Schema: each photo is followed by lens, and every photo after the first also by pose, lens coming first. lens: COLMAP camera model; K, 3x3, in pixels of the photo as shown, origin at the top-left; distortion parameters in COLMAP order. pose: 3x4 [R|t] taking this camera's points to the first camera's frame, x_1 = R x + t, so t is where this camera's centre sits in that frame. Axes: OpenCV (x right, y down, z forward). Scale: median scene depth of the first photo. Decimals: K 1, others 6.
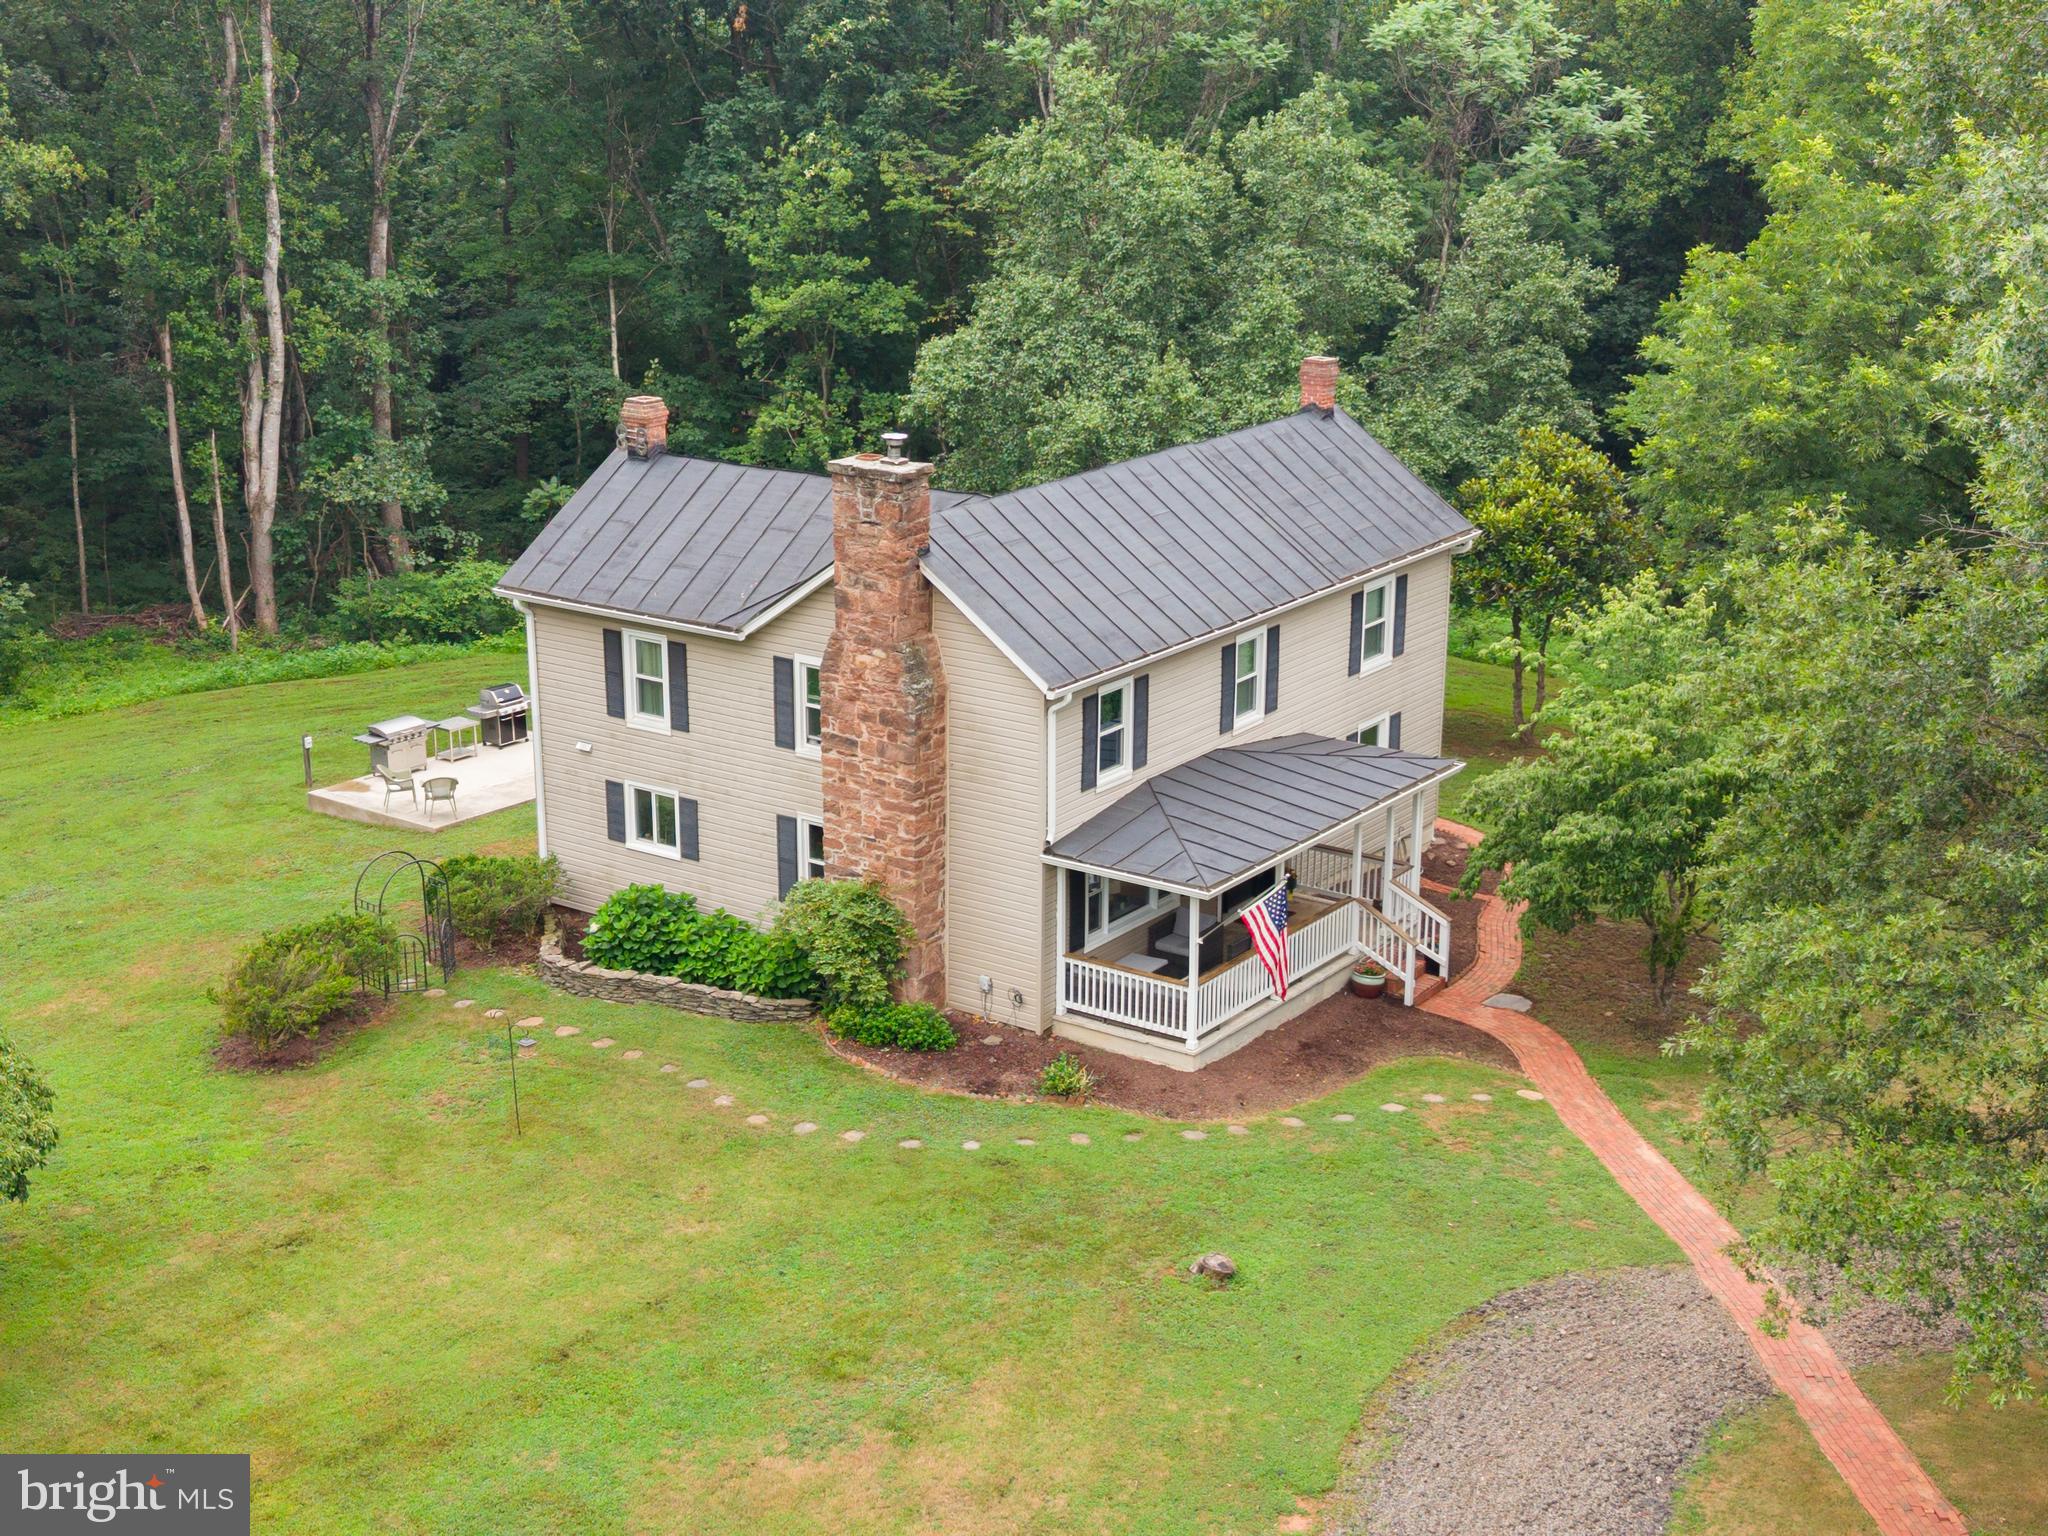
lens RADIAL K [[2686.5, 0, 1024.0], [0, 2686.5, 768.0], [0, 0, 1]] dist [0.137948, -0.032984]
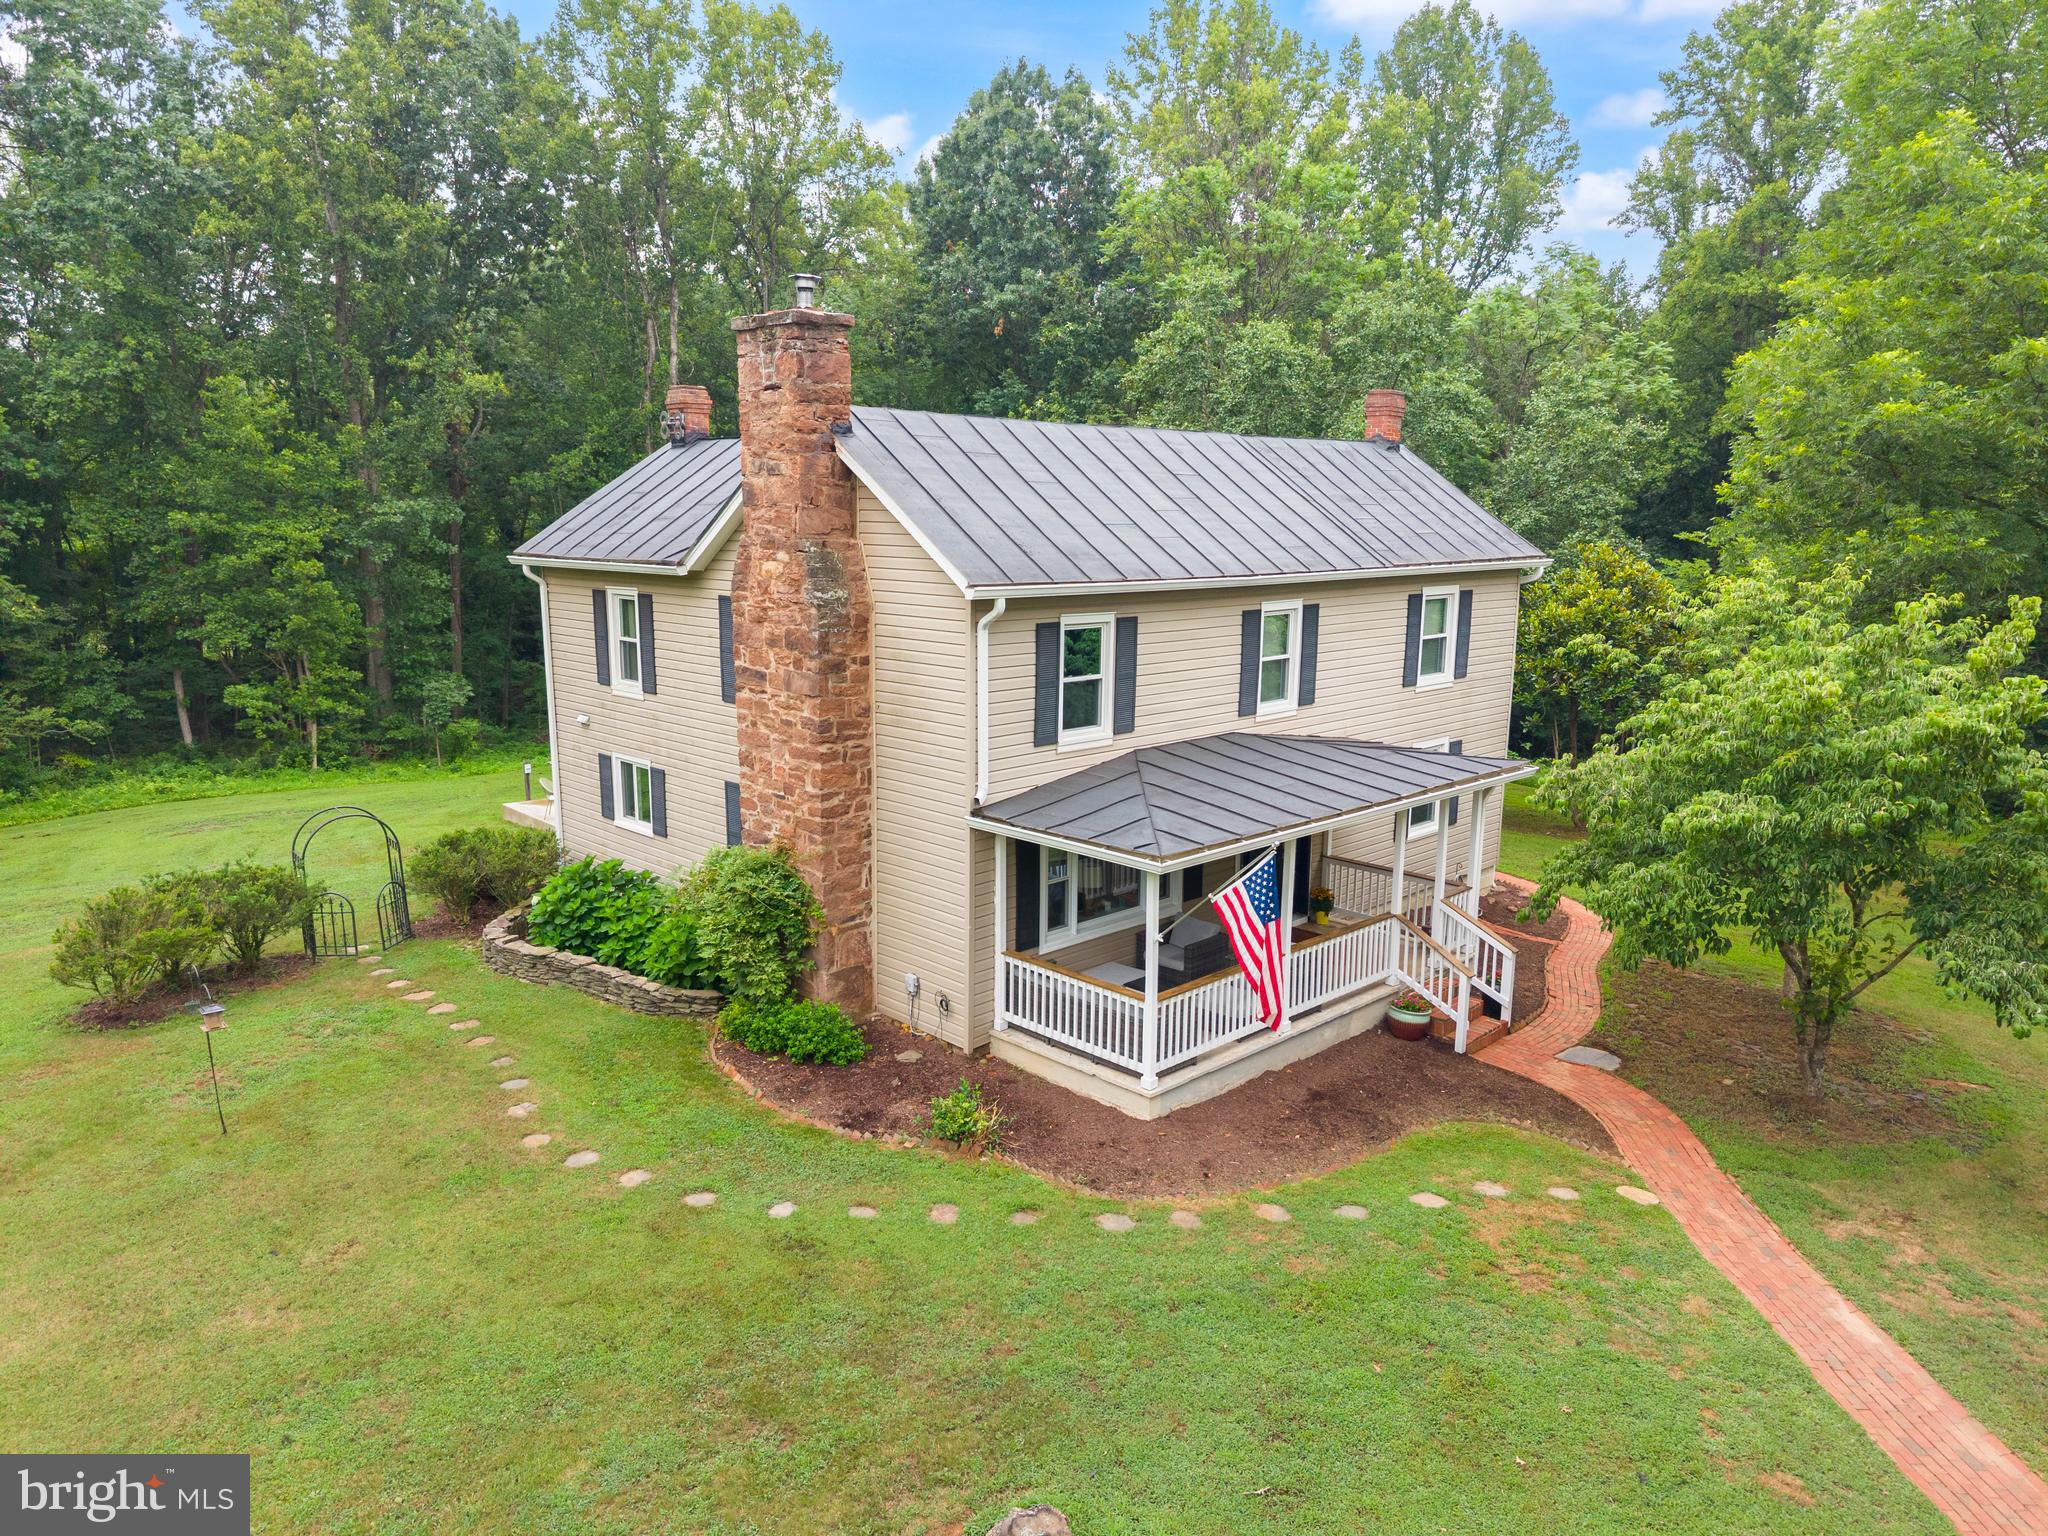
lens RADIAL K [[1377.9, 0, 1024.0], [0, 1377.9, 768.0], [0, 0, 1]] dist [0.066883, -0.110765]
pose [[0.983998, 0.038457, -0.173982, 0.088203], [-0.056413, 0.993440, -0.099469, 0.055204], [0.169016, 0.107692, 0.979712, 0.595332]]
